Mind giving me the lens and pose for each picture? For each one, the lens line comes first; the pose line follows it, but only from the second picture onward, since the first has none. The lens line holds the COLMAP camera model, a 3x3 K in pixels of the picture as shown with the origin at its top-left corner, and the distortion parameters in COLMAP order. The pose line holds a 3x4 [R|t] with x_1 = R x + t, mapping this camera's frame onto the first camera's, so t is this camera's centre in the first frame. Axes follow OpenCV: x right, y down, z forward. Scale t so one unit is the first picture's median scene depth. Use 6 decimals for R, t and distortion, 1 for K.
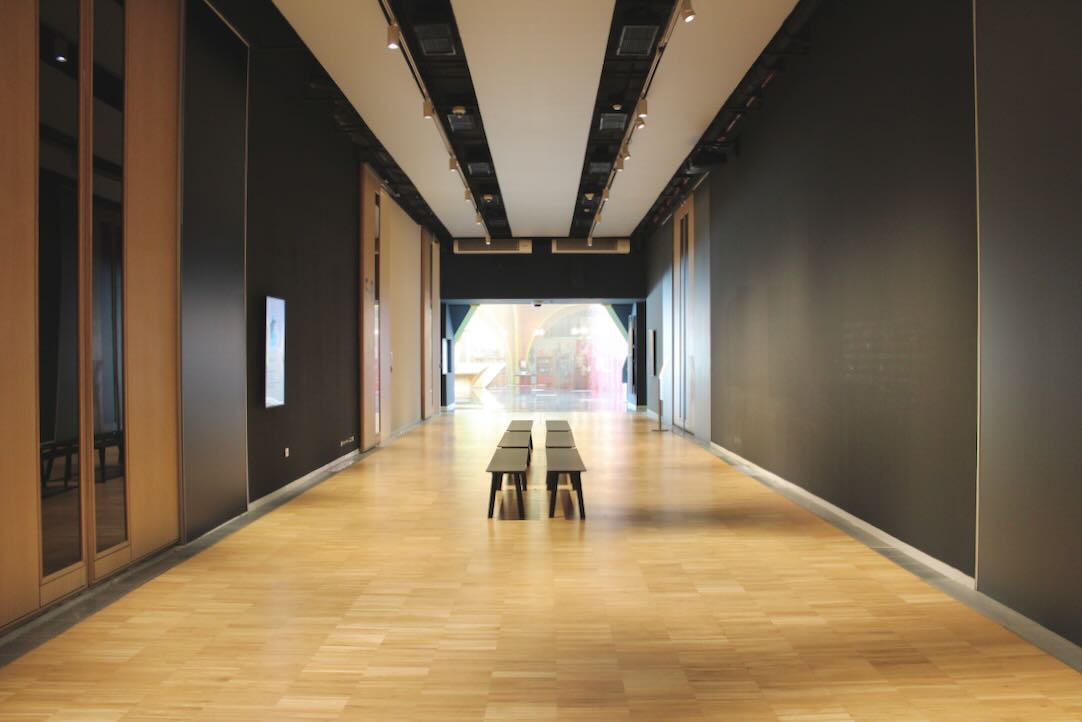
lens RADIAL K [[901.8, 0, 541.0], [0, 901.8, 361.0], [0, 0, 1]] dist [-0.181172, 0.231231]
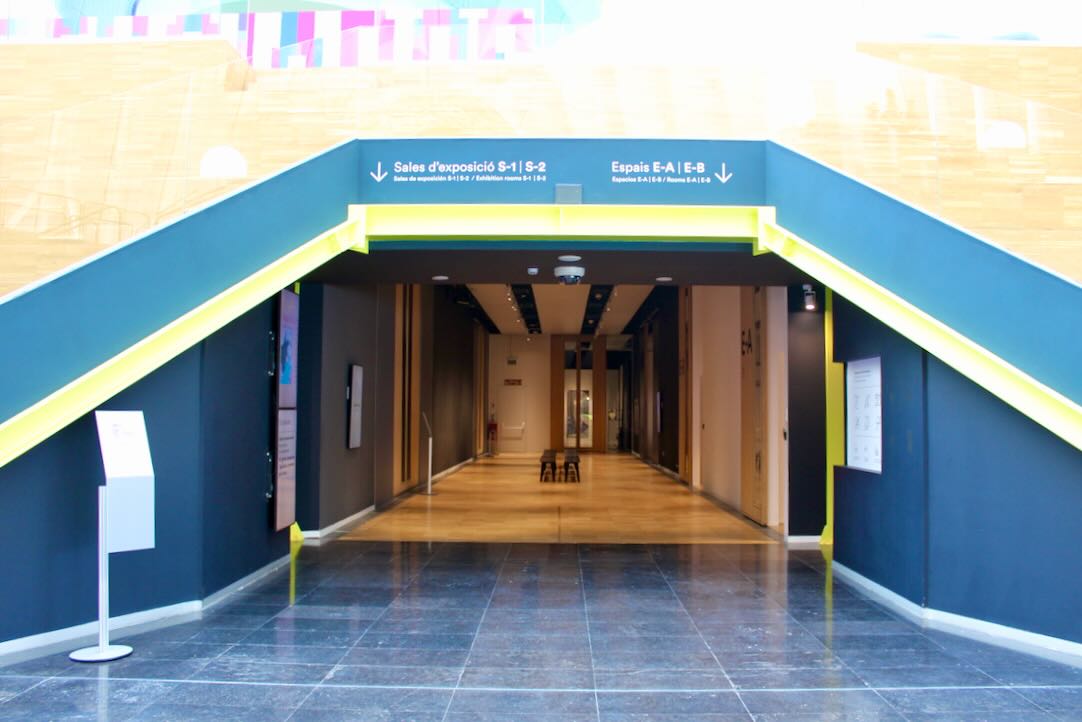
lens RADIAL K [[901.8, 0, 541.0], [0, 901.8, 361.0], [0, 0, 1]] dist [-0.181172, 0.231231]
pose [[0.999705, 0.013974, -0.019861, -0.007167], [-0.015235, 0.997781, -0.064810, 0.006663], [0.018911, 0.065093, 0.997700, -0.860566]]
